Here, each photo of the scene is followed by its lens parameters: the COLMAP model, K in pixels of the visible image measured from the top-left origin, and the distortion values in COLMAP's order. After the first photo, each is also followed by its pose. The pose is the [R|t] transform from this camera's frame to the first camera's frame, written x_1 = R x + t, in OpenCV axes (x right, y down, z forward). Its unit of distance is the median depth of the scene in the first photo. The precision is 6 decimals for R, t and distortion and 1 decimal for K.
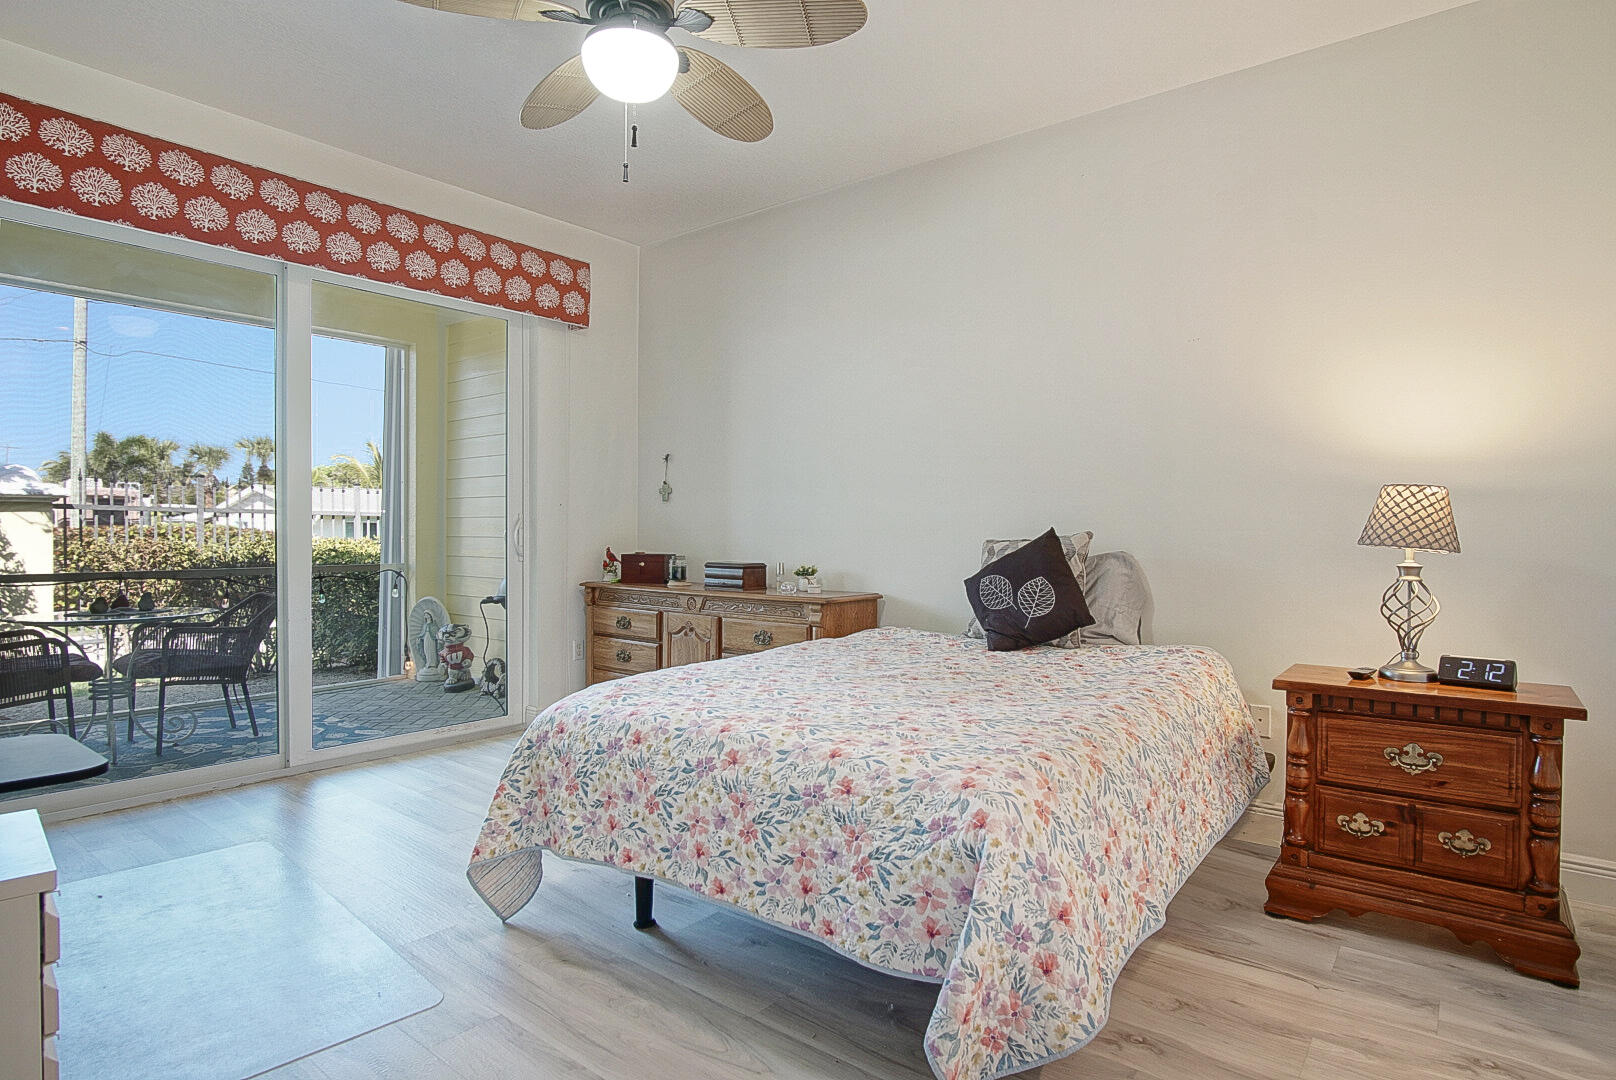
lens RADIAL K [[864.9, 0, 805.0], [0, 864.9, 536.1], [0, 0, 1]] dist [-0.025082, 0.000390]
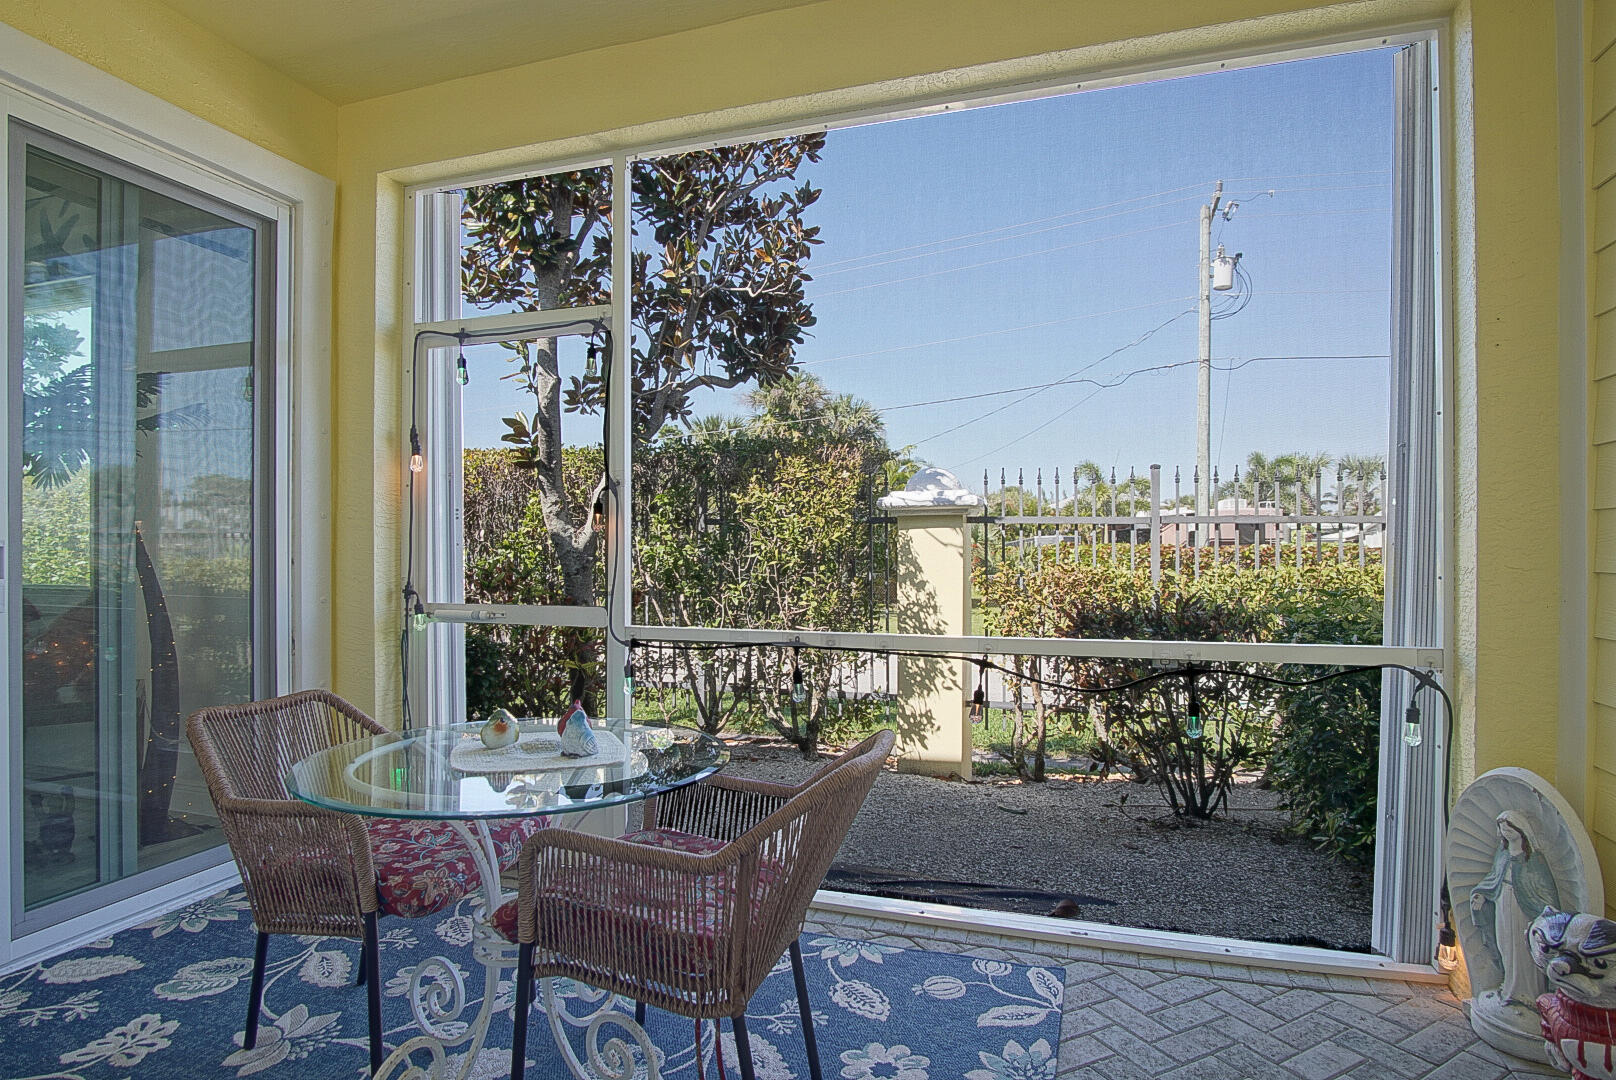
lens RADIAL K [[864.8, 0, 798.6], [0, 864.8, 552.1], [0, 0, 1]] dist [-0.025573, 0.000270]
pose [[0.348444, -0.000411, -0.937330, -0.324735], [-0.003187, 0.999994, -0.001624, -0.007868], [0.937324, 0.003553, 0.348440, 0.874808]]
